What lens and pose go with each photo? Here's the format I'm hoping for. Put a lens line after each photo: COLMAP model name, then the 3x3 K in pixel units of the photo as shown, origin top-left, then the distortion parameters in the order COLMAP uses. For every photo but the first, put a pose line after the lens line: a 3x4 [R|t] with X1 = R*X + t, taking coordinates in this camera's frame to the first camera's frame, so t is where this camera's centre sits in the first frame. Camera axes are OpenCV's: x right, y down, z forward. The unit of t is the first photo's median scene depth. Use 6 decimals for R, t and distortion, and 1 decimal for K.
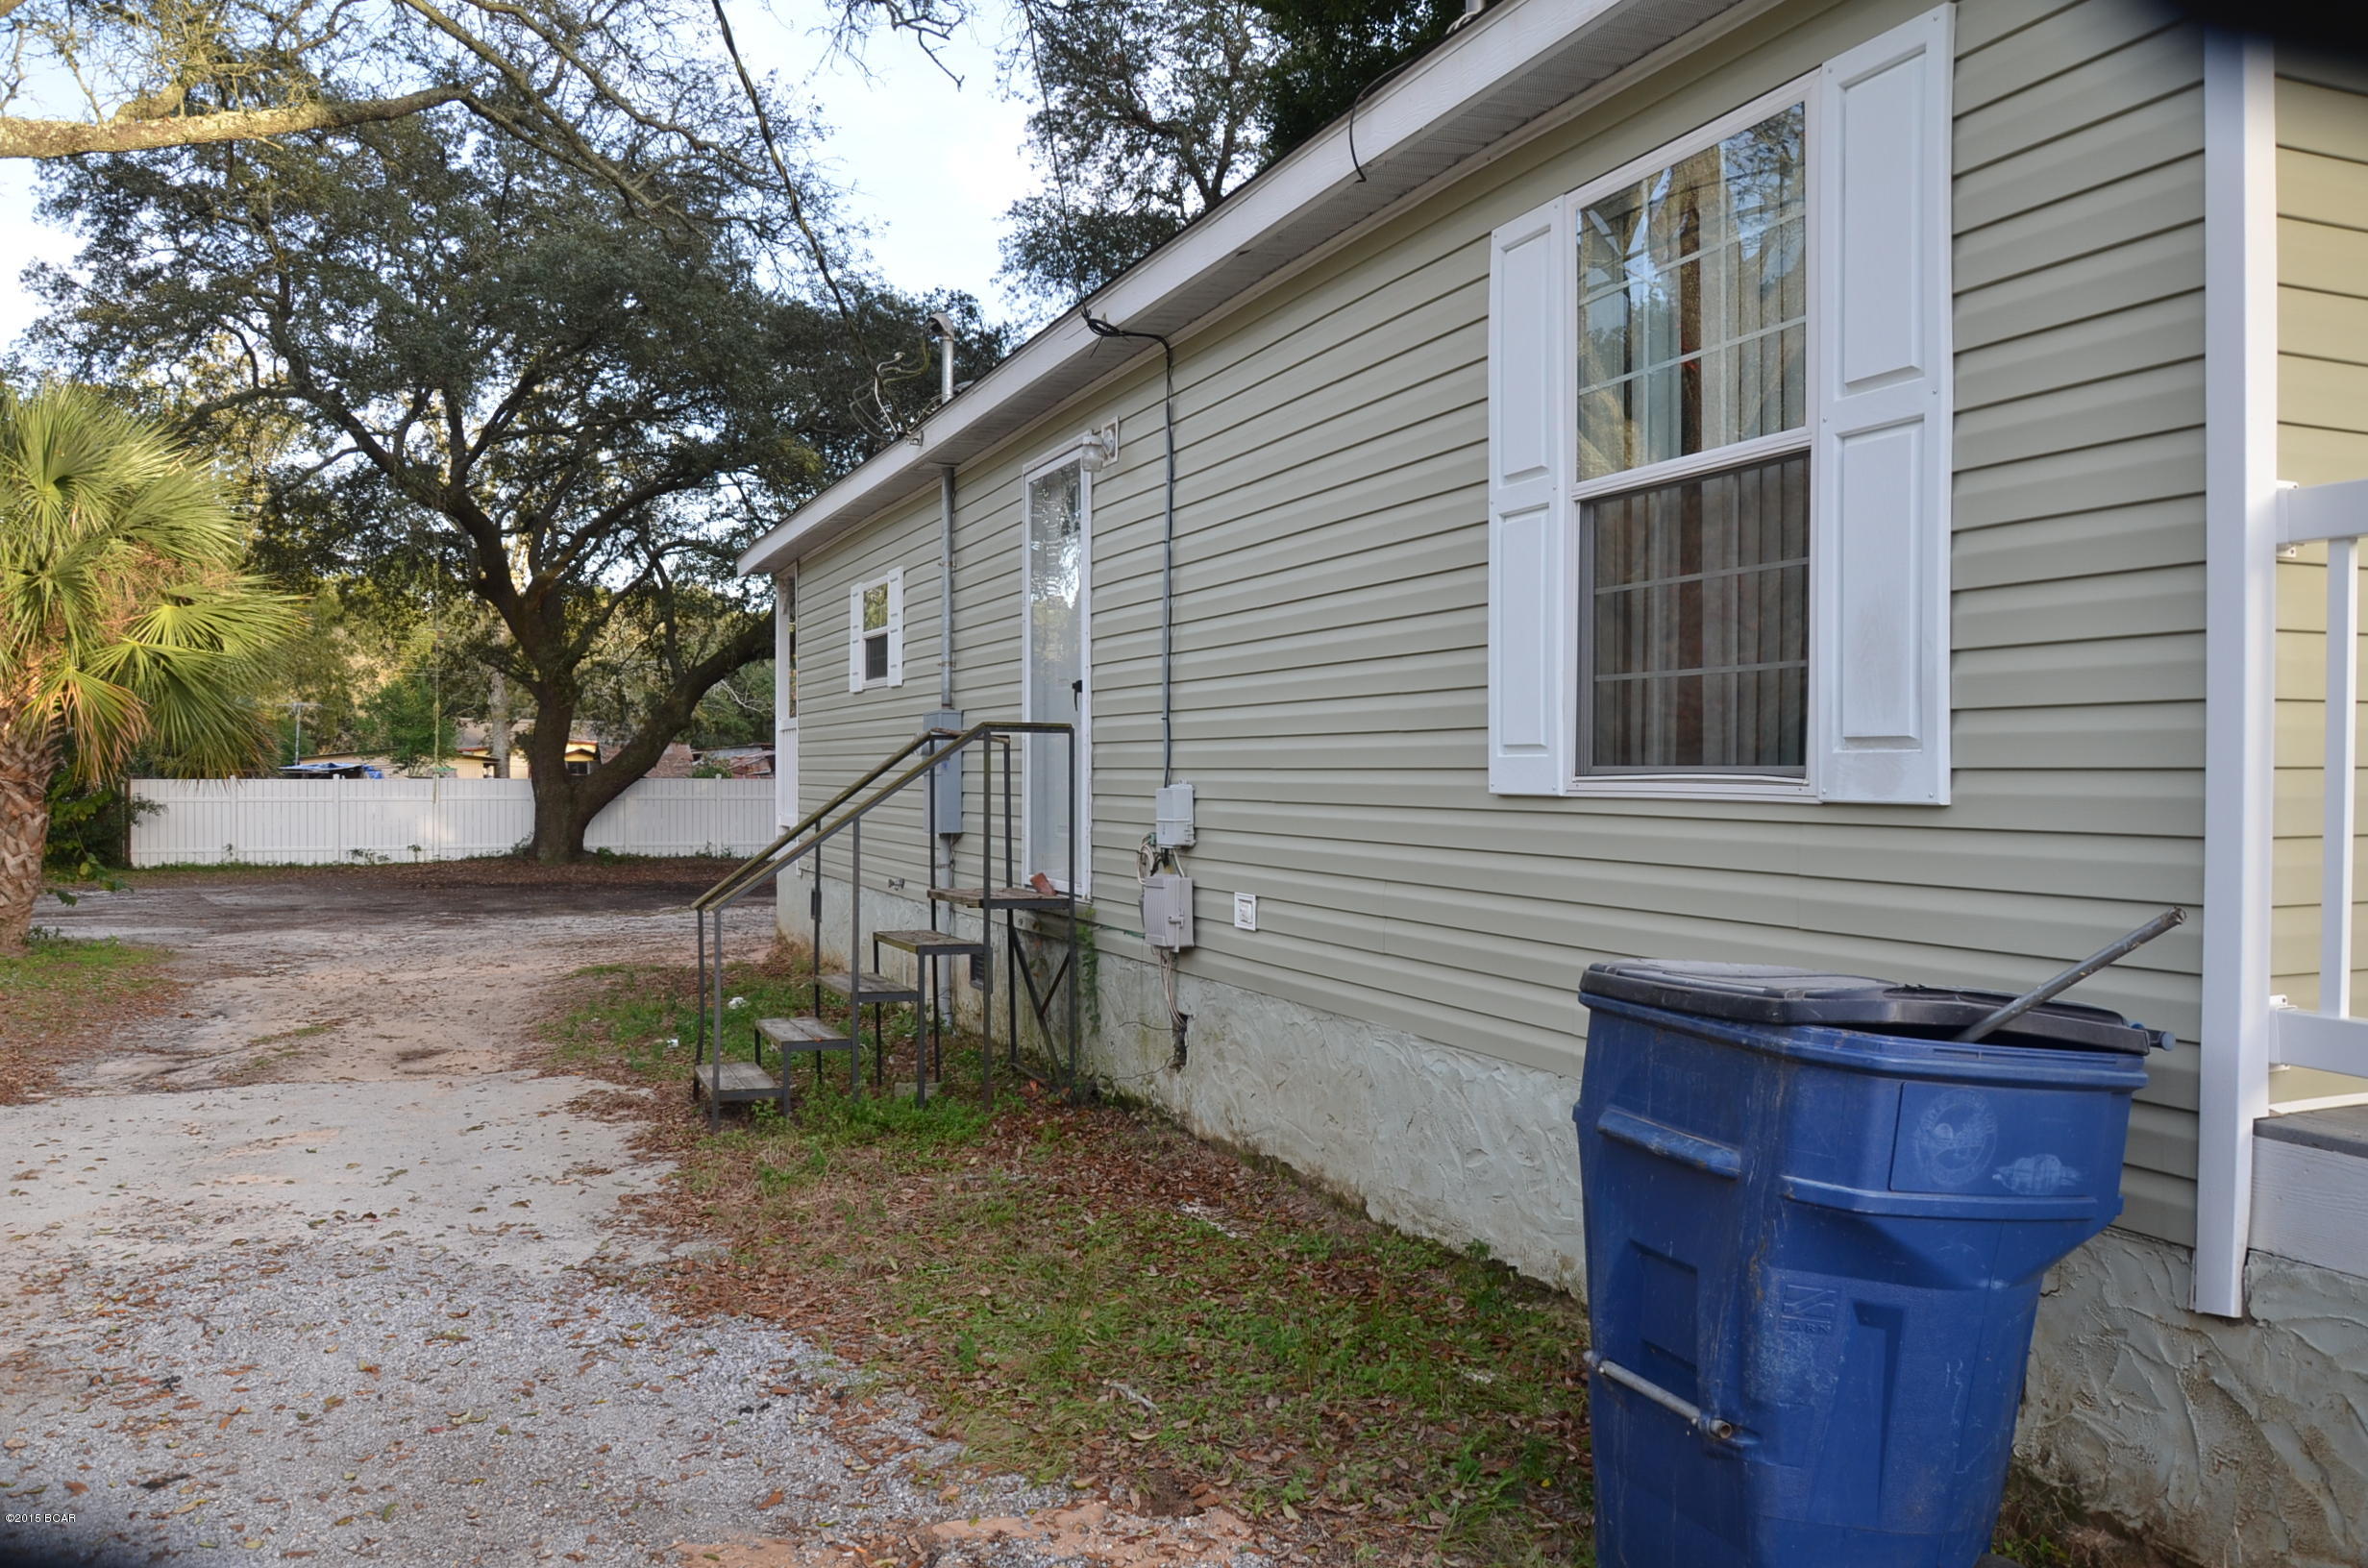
lens RADIAL K [[1864.6, 0, 1183.0], [0, 1864.6, 781.6], [0, 0, 1]] dist [-0.012632, 0.011668]
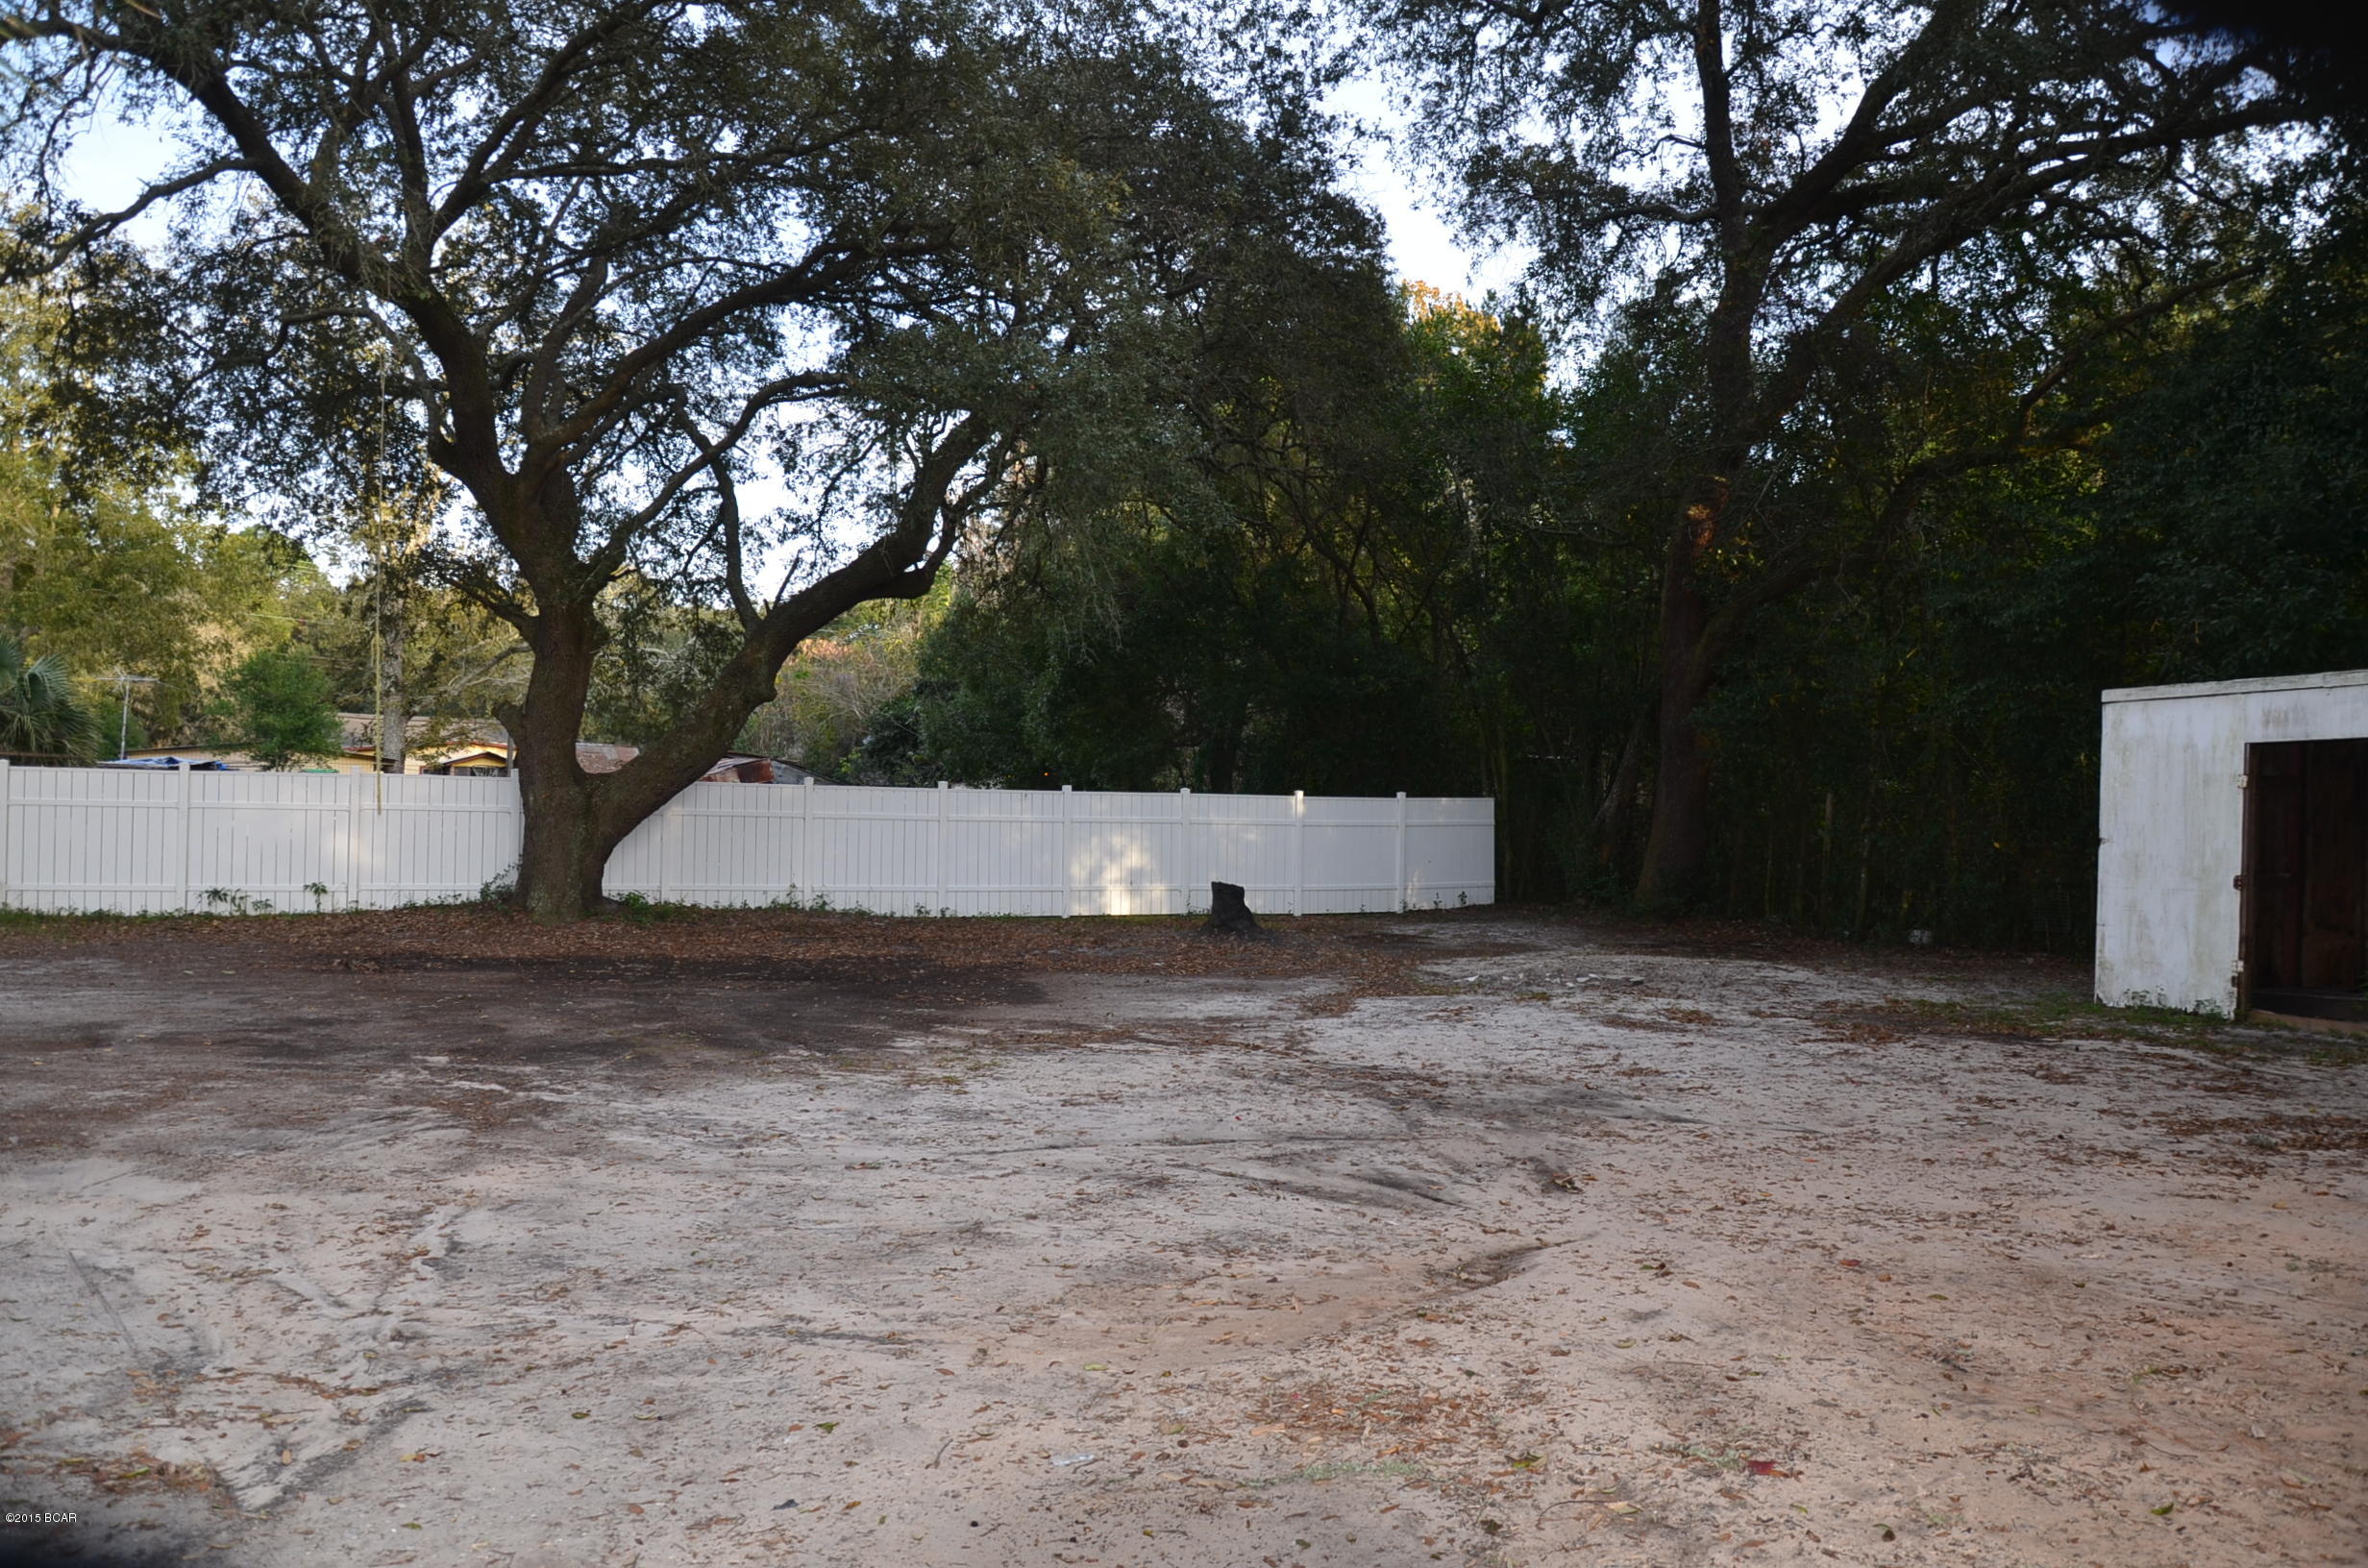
lens RADIAL K [[1864.6, 0, 1185.5], [0, 1864.6, 790.1], [0, 0, 1]] dist [-0.012632, 0.011668]
pose [[0.997155, 0.020946, 0.072416, -0.175037], [-0.020216, 0.999737, -0.010801, 0.004674], [-0.072623, 0.009307, 0.997316, 0.375663]]
